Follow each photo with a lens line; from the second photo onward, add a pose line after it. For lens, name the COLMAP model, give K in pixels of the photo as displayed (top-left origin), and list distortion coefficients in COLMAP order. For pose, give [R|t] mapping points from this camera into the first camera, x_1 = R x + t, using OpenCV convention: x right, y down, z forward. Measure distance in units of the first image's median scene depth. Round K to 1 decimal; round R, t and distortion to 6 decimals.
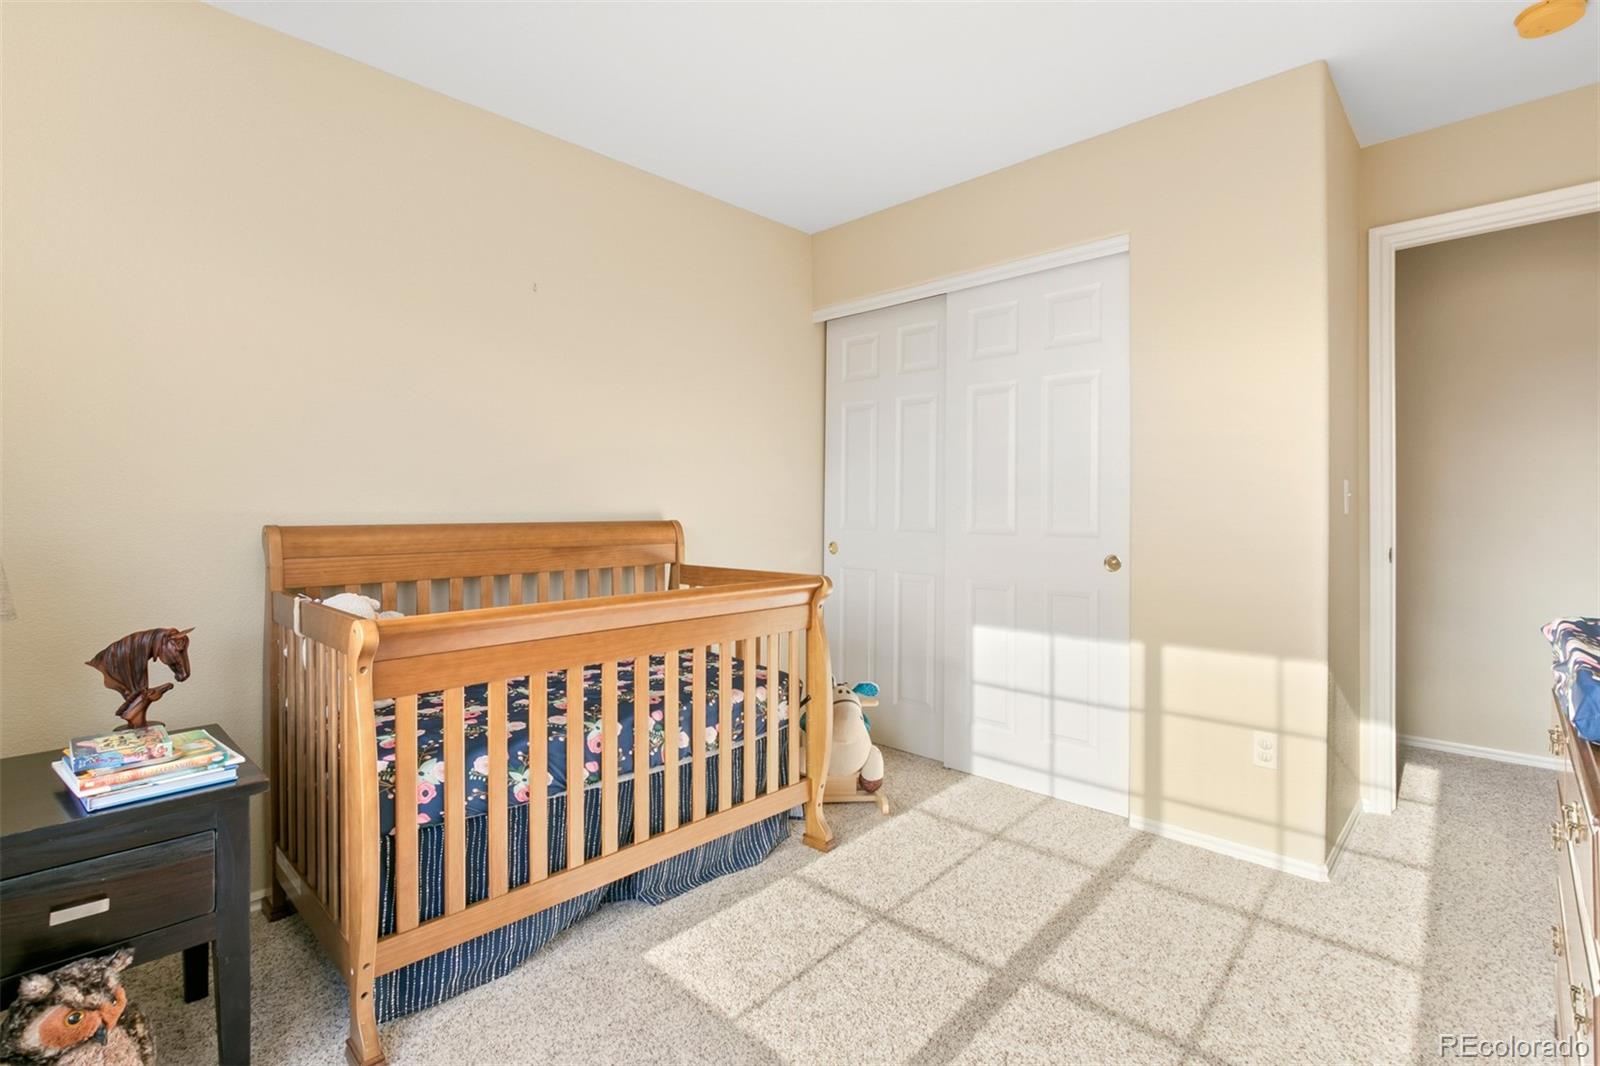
lens RADIAL K [[750.6, 0, 792.3], [0, 750.6, 504.1], [0, 0, 1]] dist [-0.001265, -0.001097]
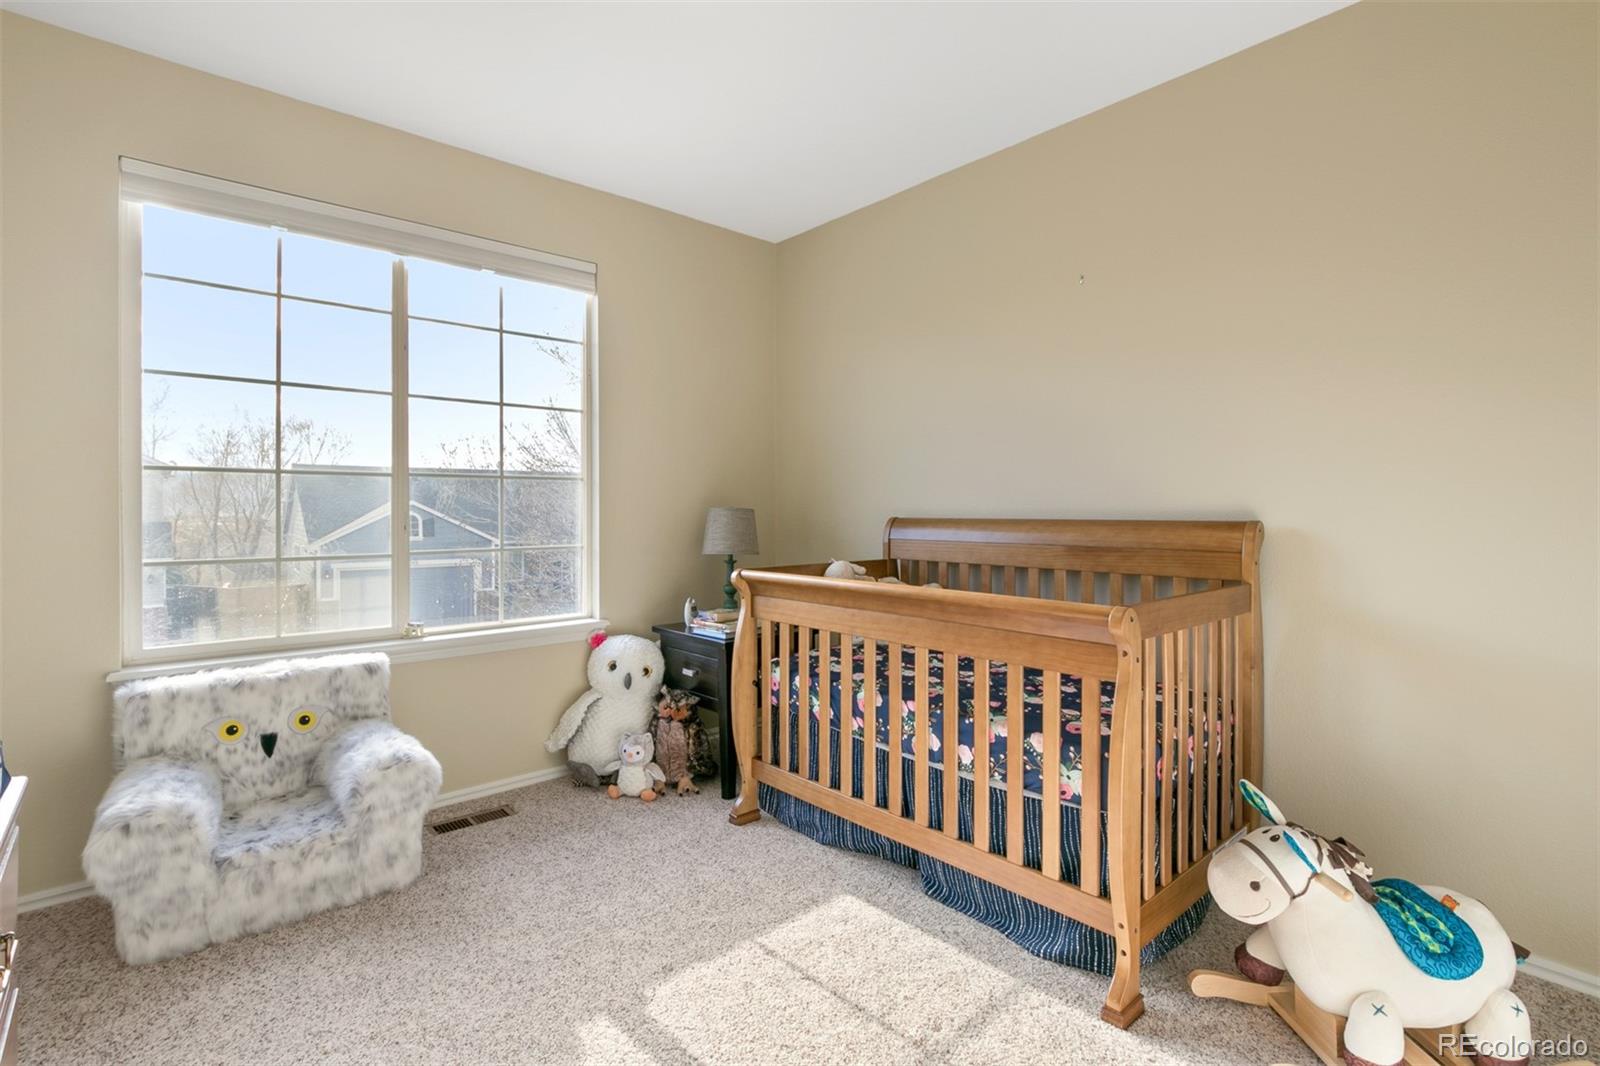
lens RADIAL K [[750.6, 0, 792.3], [0, 750.6, 504.1], [0, 0, 1]] dist [-0.001265, -0.001097]
pose [[-0.070677, -0.003867, -0.997492, 0.839369], [-0.000237, 0.999993, -0.003860, 0.008577], [0.997499, -0.000036, -0.070678, 0.882909]]
